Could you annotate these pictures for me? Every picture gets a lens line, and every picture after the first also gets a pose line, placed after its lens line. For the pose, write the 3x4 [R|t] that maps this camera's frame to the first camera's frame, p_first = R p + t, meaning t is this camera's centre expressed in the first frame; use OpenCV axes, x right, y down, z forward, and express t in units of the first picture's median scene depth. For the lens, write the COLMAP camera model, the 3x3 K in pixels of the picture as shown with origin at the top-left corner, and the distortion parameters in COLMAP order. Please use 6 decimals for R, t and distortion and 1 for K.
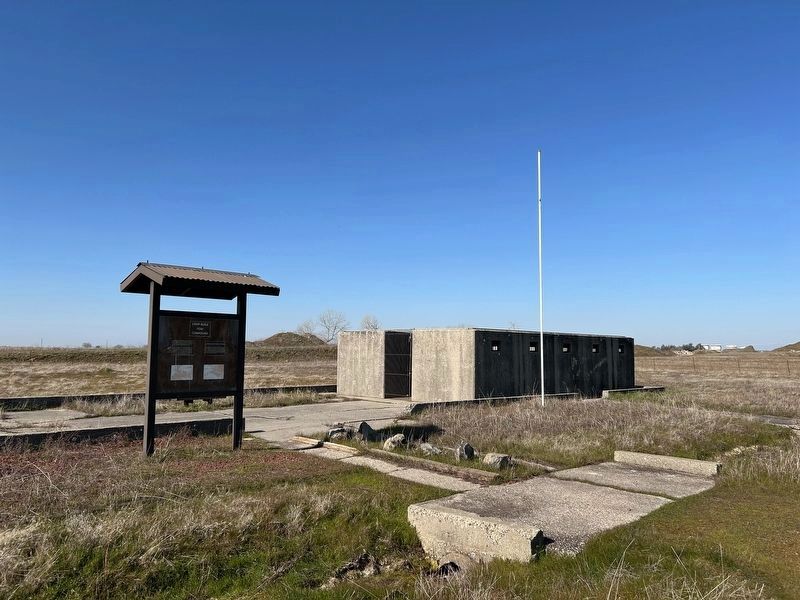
lens RADIAL K [[598.1, 0, 397.9], [0, 598.1, 298.9], [0, 0, 1]] dist [0.006534, -0.000108]
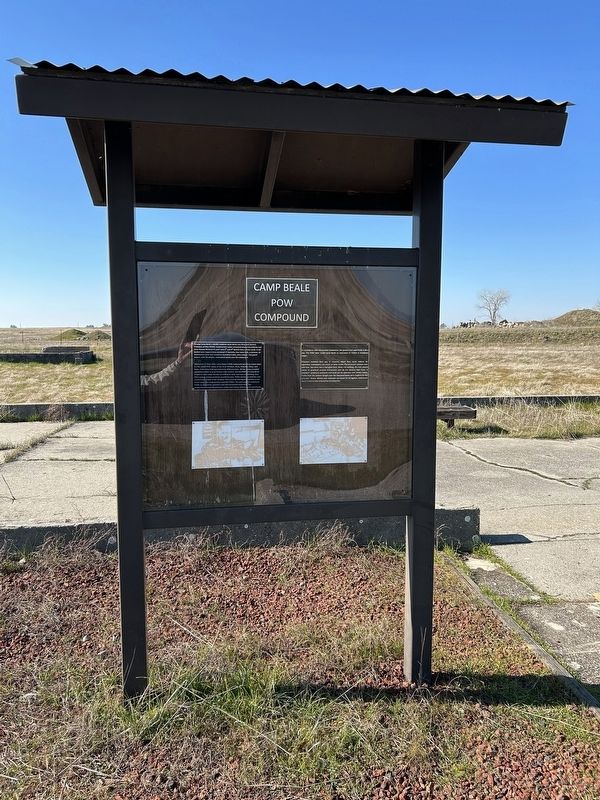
lens RADIAL K [[598.1, 0, 296.3], [0, 598.1, 396.5], [0, 0, 1]] dist [0.006534, -0.000108]
pose [[0.810394, 0.052954, -0.583487, -0.141889], [0.061616, 0.982681, 0.174760, 0.043327], [0.582636, -0.177577, 0.793096, 0.737832]]
